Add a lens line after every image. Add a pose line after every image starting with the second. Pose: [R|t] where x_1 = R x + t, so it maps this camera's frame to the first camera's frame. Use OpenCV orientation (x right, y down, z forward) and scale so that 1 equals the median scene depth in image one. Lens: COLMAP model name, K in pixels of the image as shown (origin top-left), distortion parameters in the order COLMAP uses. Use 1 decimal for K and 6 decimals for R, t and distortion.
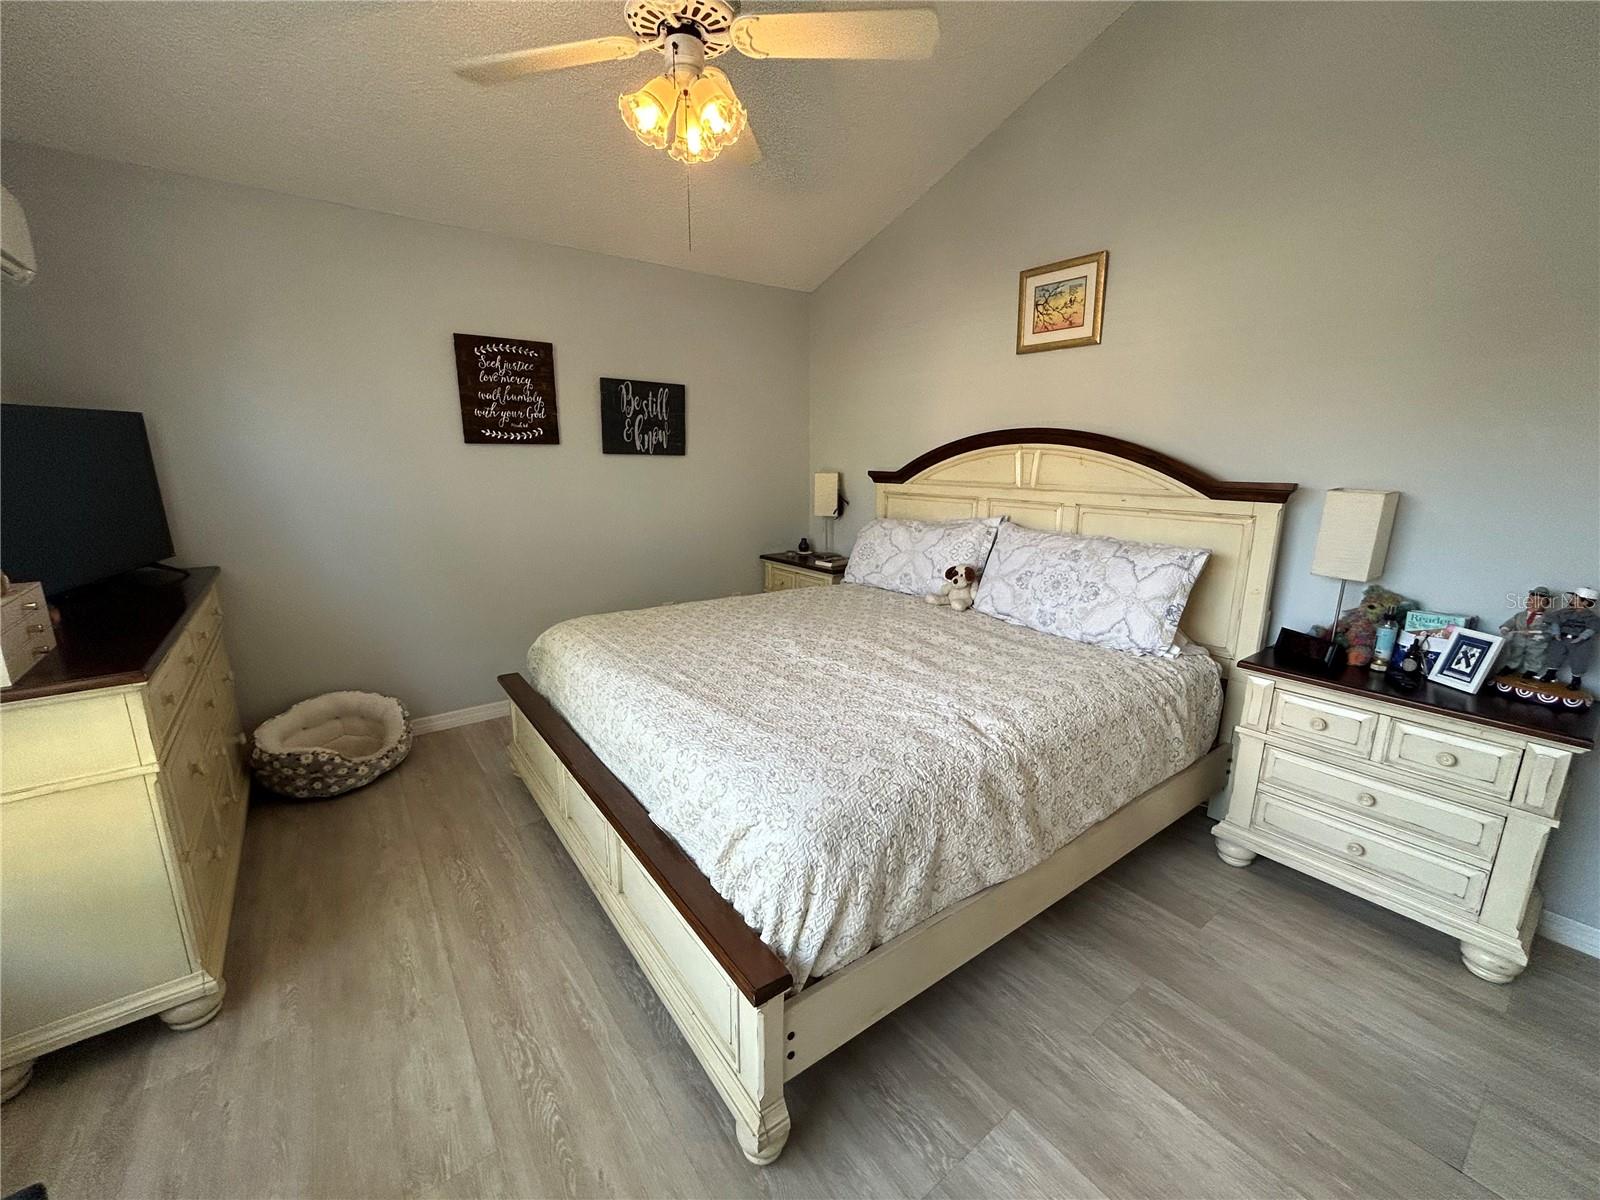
lens RADIAL K [[649.6, 0, 809.8], [0, 649.6, 594.9], [0, 0, 1]] dist [-0.001293, 0.002020]
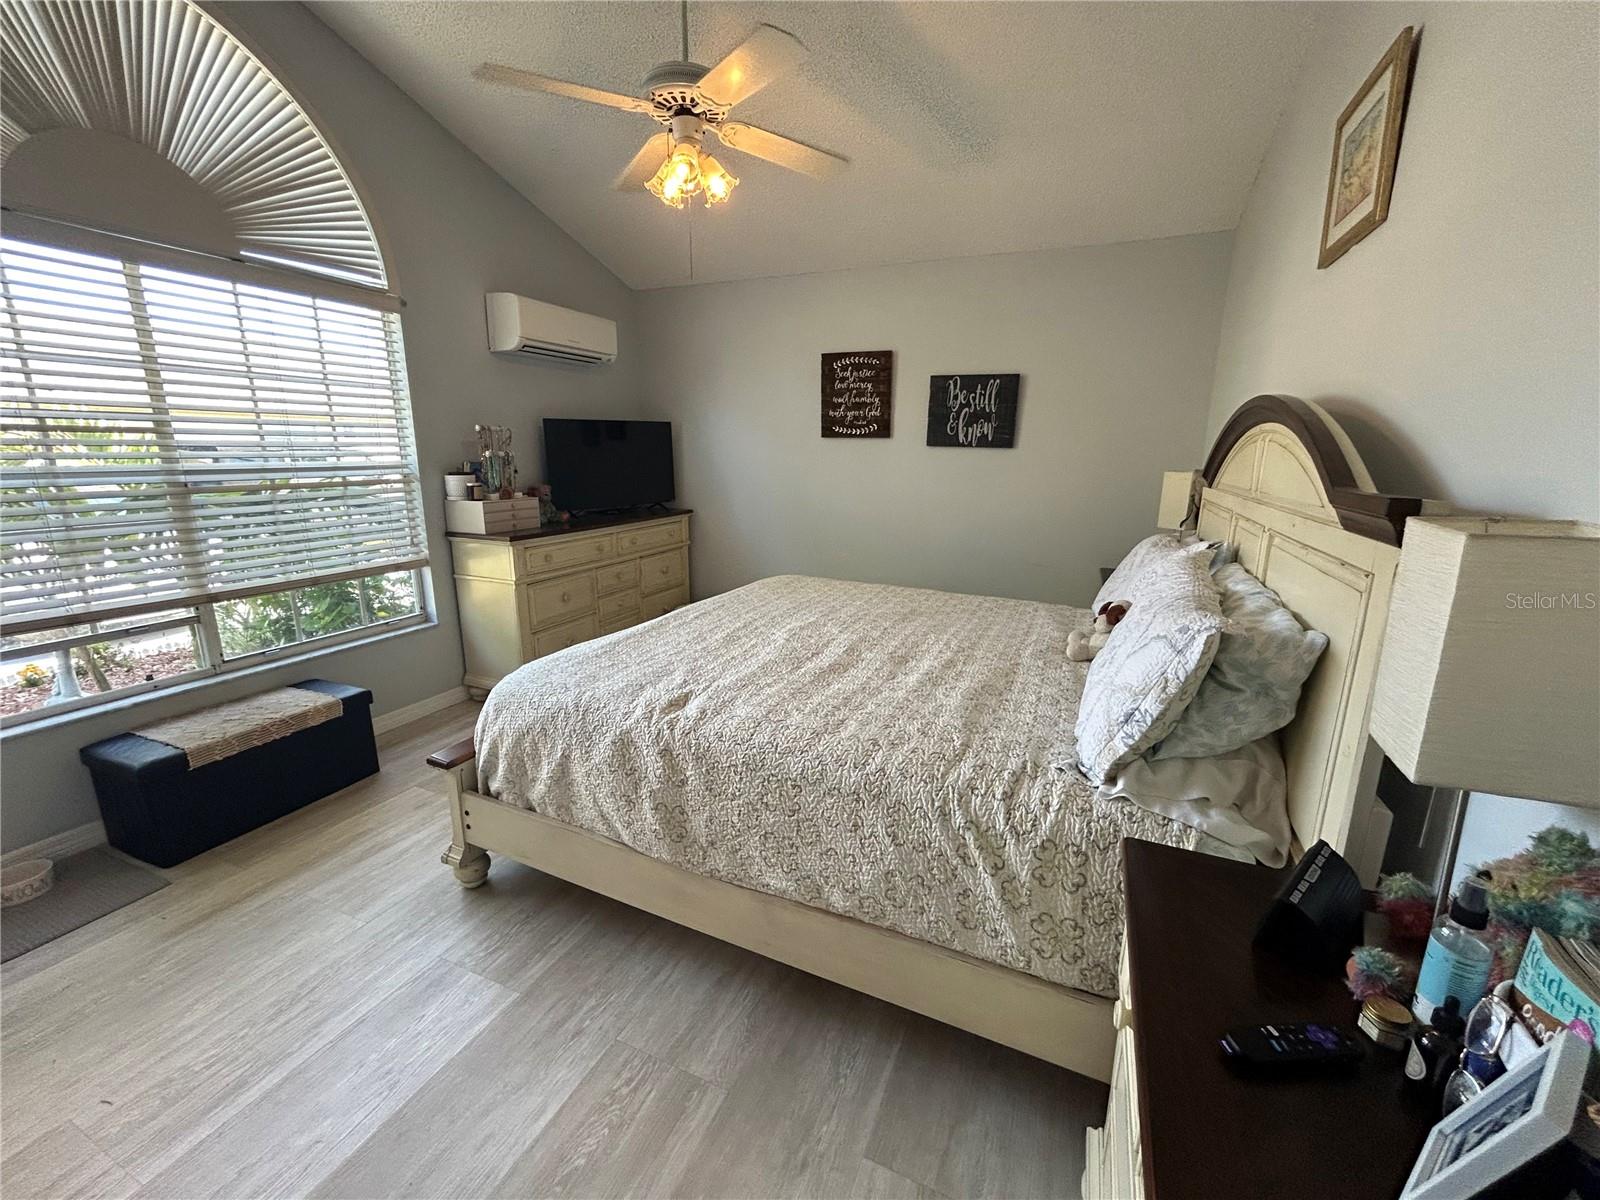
lens RADIAL K [[649.6, 0, 807.5], [0, 649.6, 599.6], [0, 0, 1]] dist [-0.001293, 0.002020]
pose [[0.479606, 0.197996, -0.854854, 0.618632], [-0.197699, 0.973545, 0.114570, -0.057147], [0.854923, 0.114056, 0.506061, 0.337895]]
